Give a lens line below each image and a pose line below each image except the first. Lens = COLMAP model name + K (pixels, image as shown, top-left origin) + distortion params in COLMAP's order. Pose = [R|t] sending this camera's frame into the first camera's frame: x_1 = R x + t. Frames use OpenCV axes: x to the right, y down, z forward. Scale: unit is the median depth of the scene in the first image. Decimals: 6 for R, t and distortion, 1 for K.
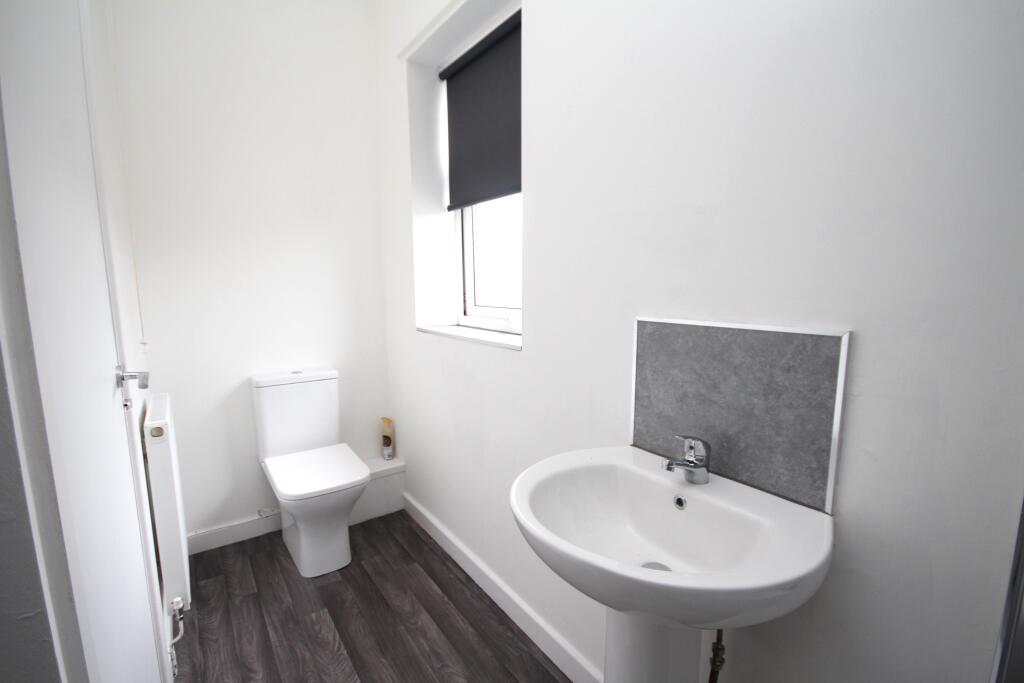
lens RADIAL K [[473.2, 0, 511.8], [0, 473.2, 345.2], [0, 0, 1]] dist [-0.000031, 0.000145]
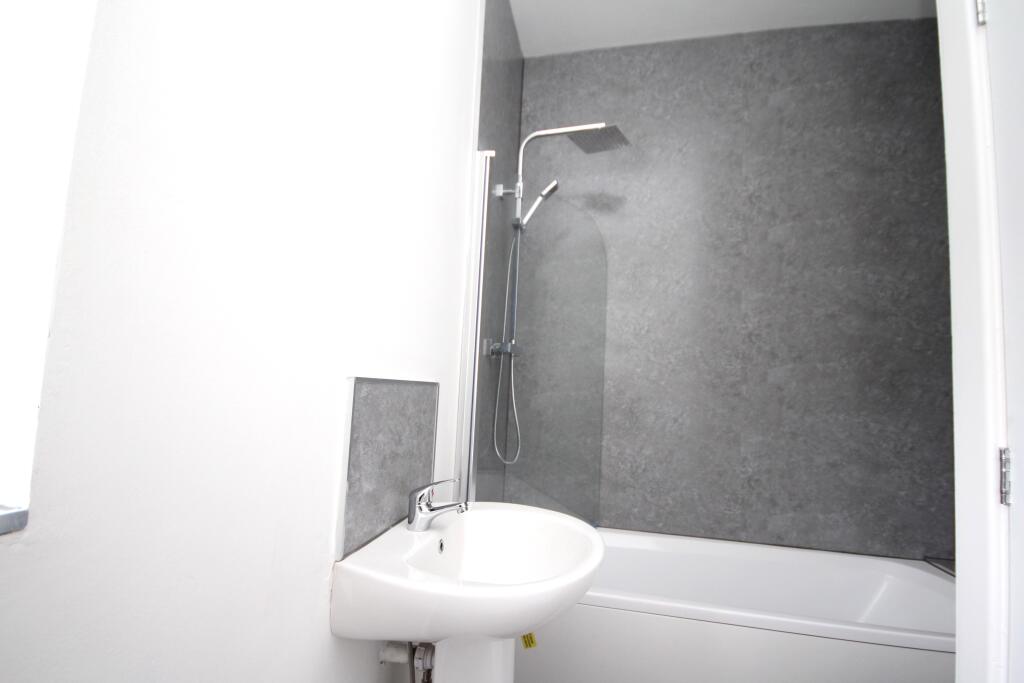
lens RADIAL K [[473.2, 0, 511.2], [0, 473.2, 346.9], [0, 0, 1]] dist [-0.000031, 0.000145]
pose [[-0.693943, 0.039592, 0.718941, -0.477828], [0.054993, 0.998485, -0.001905, -0.097668], [-0.717927, 0.038215, -0.695069, 1.400065]]
